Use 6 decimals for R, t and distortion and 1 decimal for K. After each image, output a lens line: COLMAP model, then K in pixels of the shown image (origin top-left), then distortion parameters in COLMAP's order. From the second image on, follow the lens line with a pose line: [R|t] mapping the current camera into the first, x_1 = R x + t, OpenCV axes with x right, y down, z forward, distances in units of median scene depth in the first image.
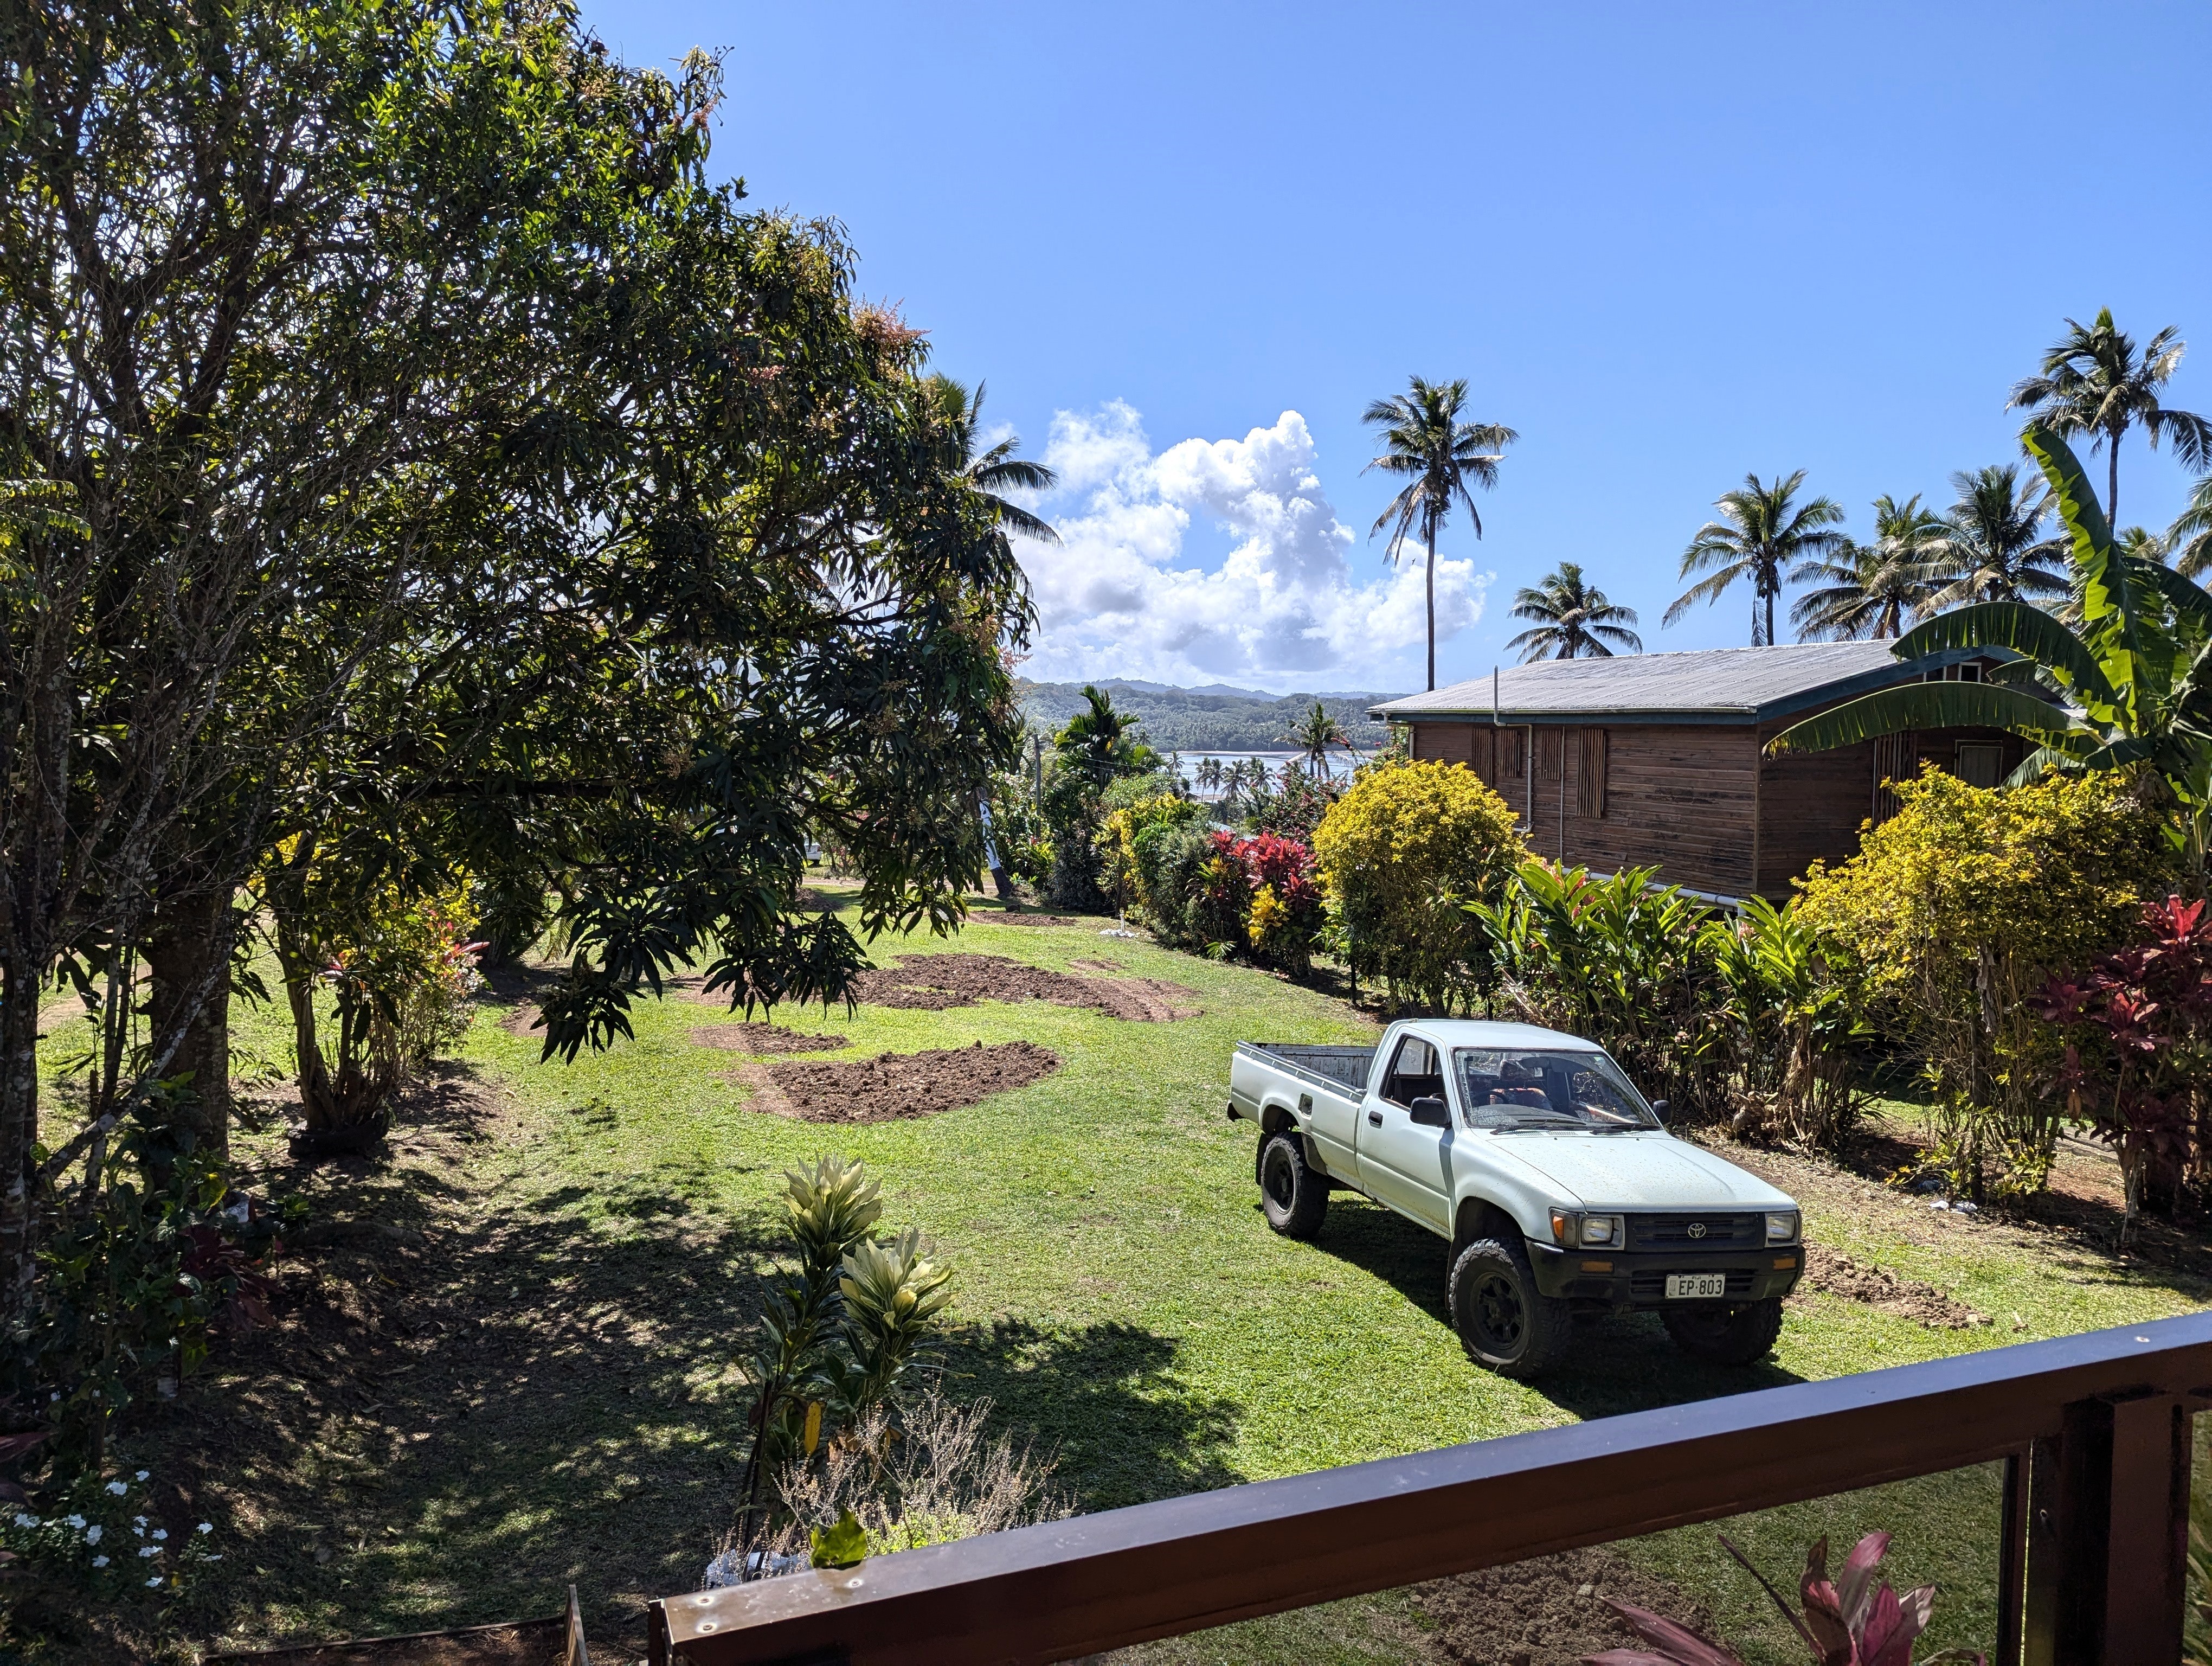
lens RADIAL K [[1544.0, 0, 1066.6], [0, 1544.0, 853.0], [0, 0, 1]] dist [0.069974, -0.061630]
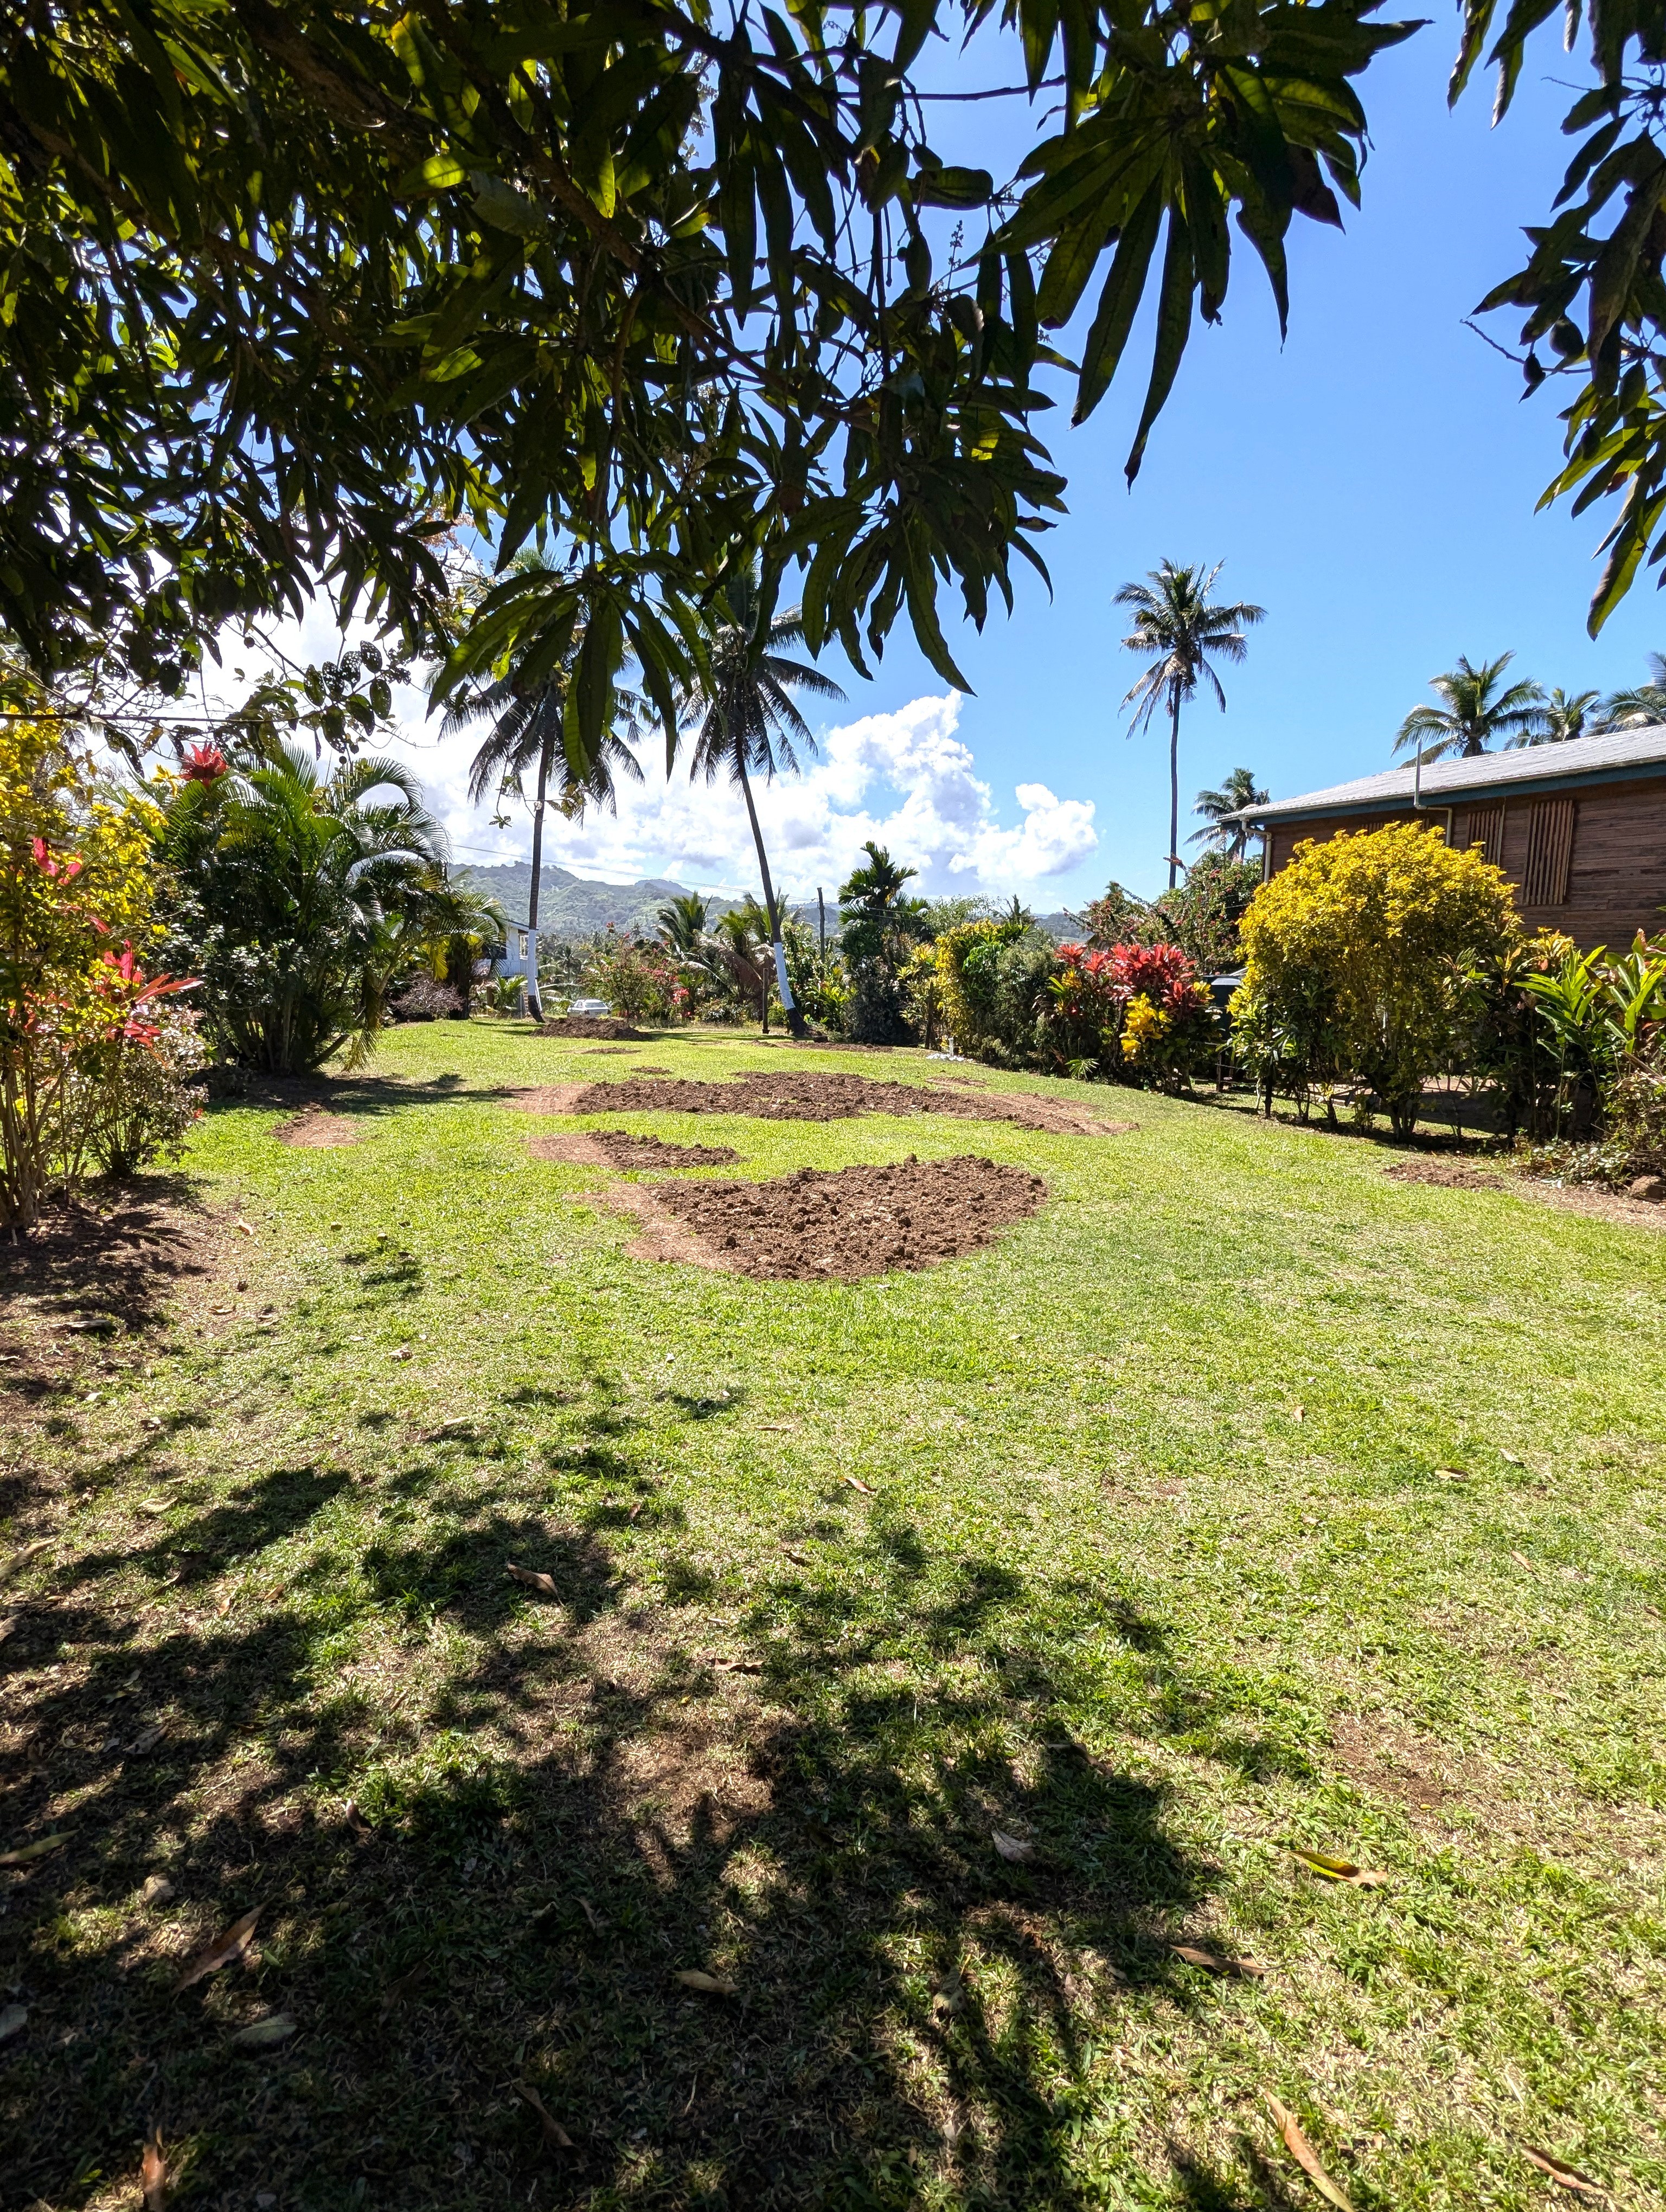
lens RADIAL K [[1164.9, 0, 779.8], [0, 1164.9, 1123.0], [0, 0, 1]] dist [0.003332, 0.001169]
pose [[0.999995, -0.002374, 0.002179, -0.067359], [0.002209, 0.997327, 0.073032, 0.036083], [-0.002346, -0.073027, 0.997327, 0.245574]]
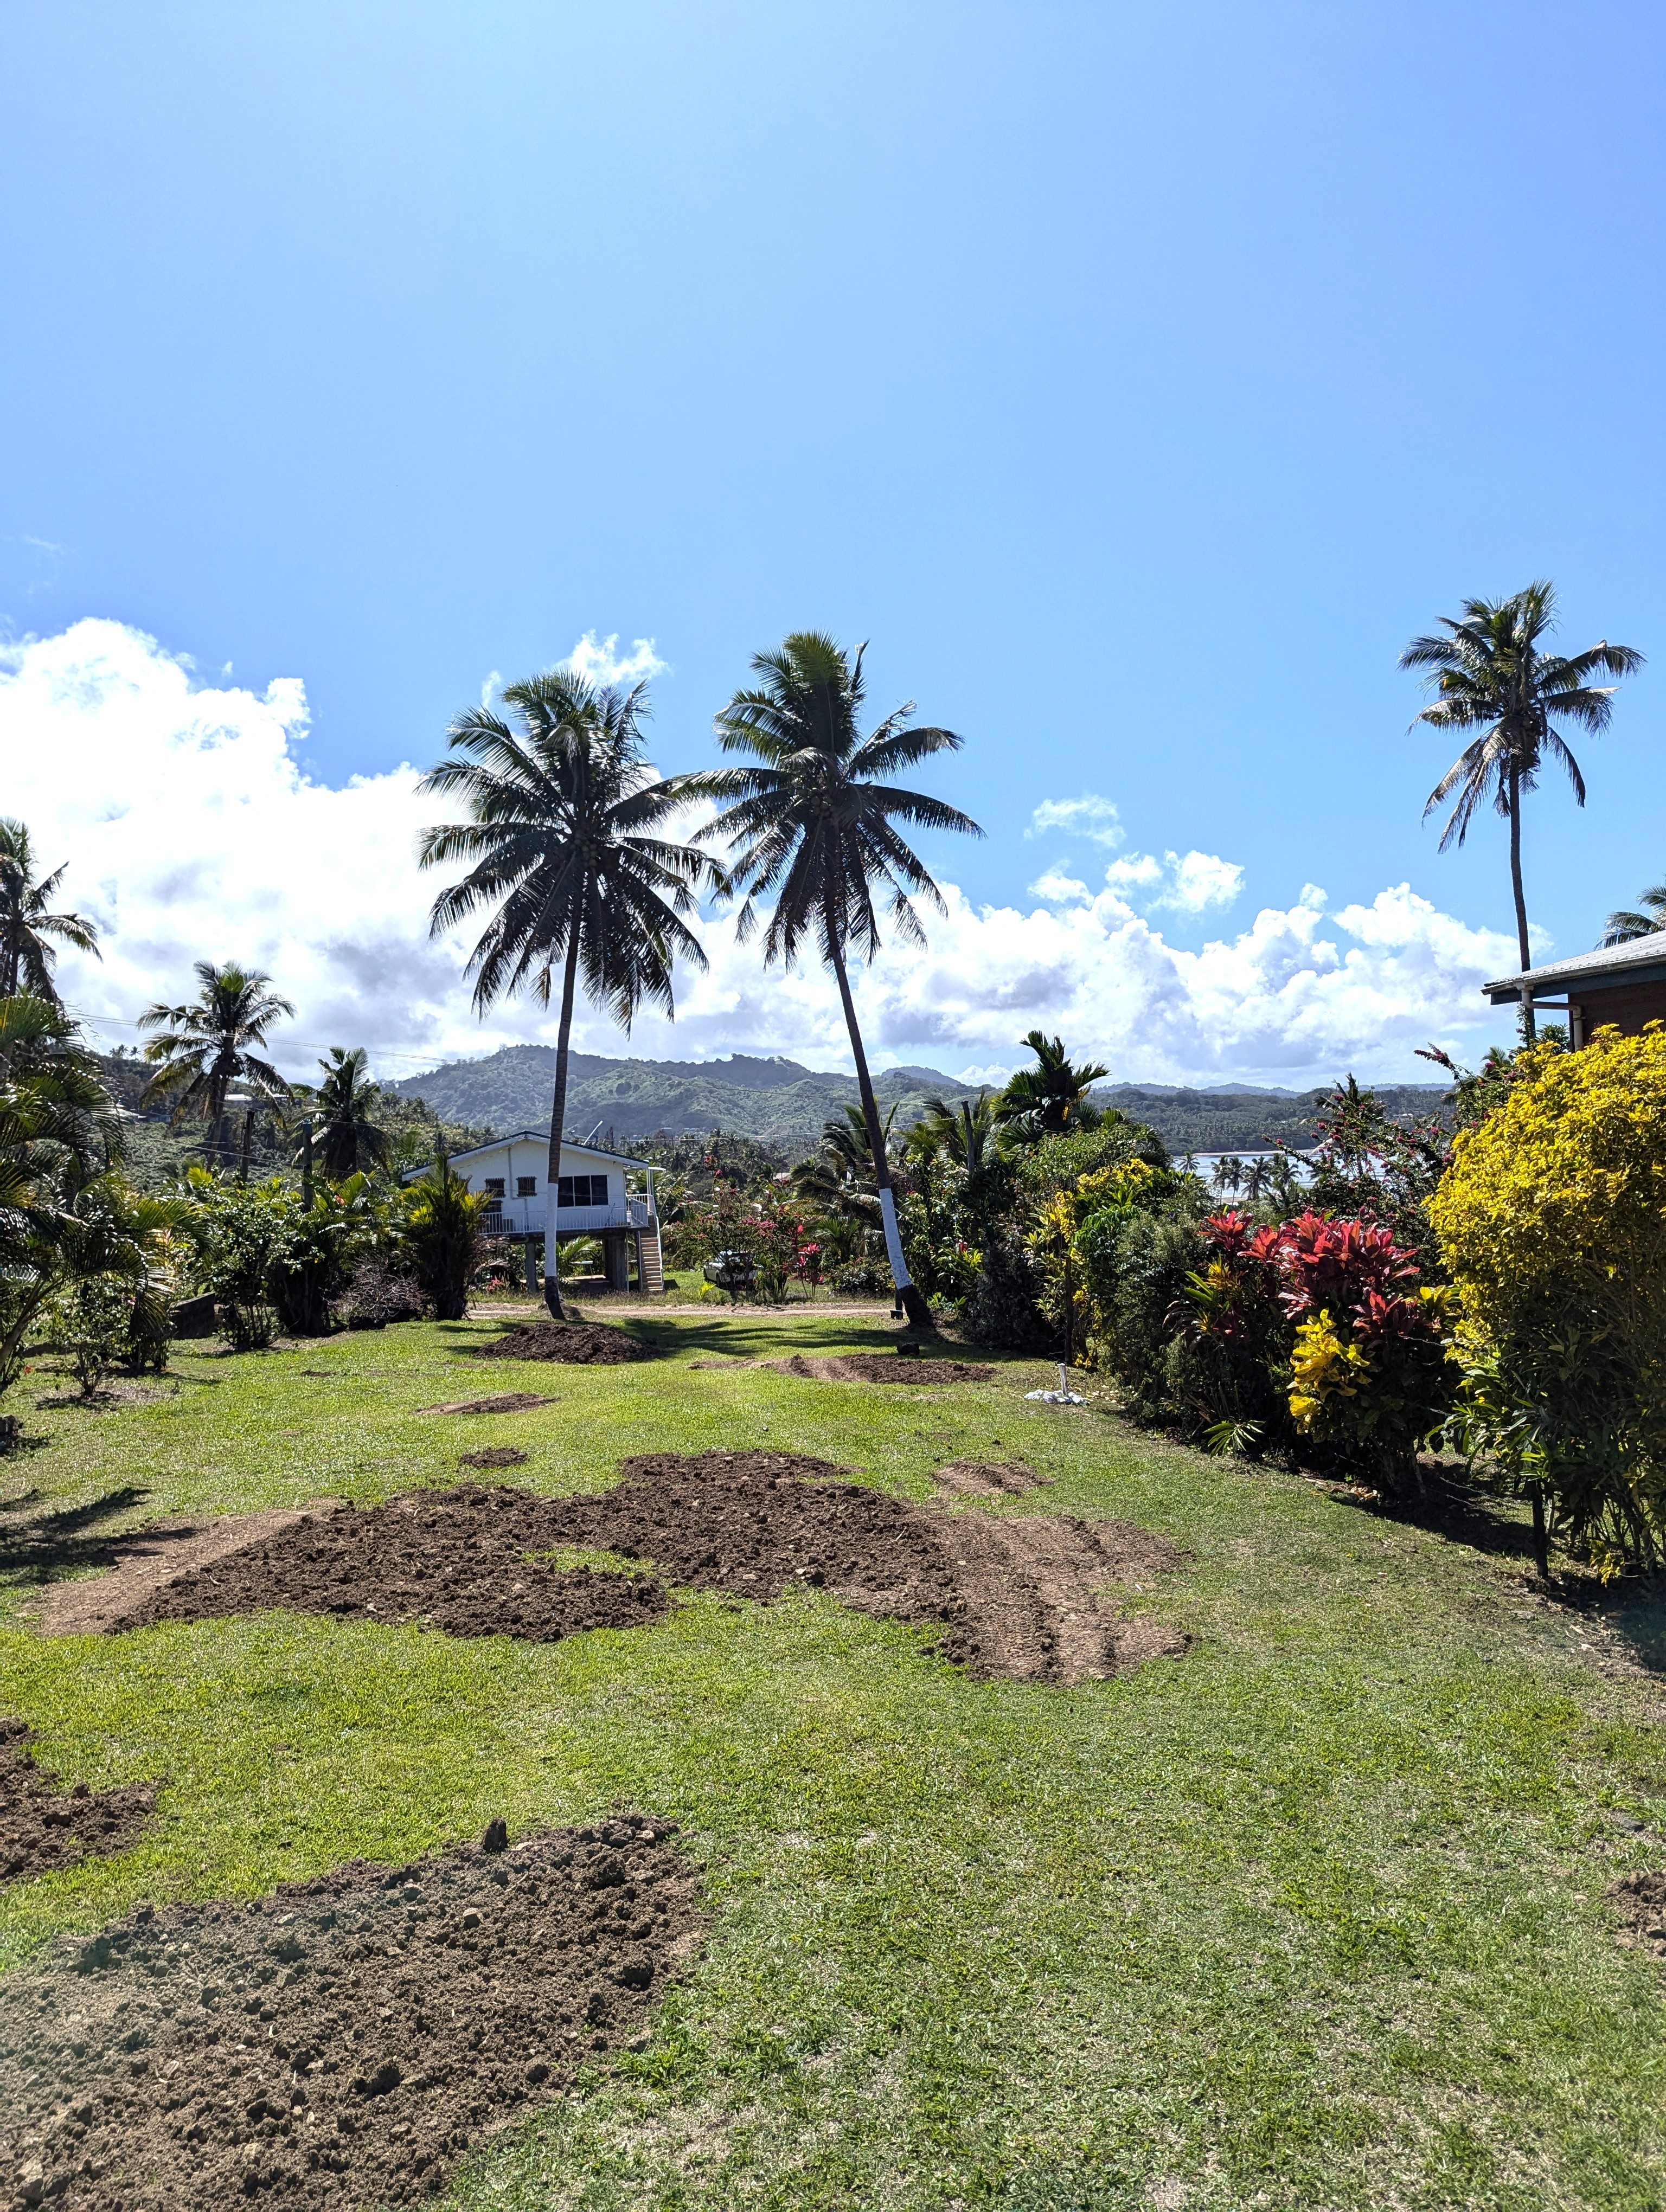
lens RADIAL K [[1544.0, 0, 808.7], [0, 1544.0, 1114.8], [0, 0, 1]] dist [0.069974, -0.061630]
pose [[0.984224, -0.050558, -0.169550, 0.042510], [0.033515, 0.994228, -0.101920, 0.002110], [0.173724, 0.094629, 0.980237, 0.363800]]
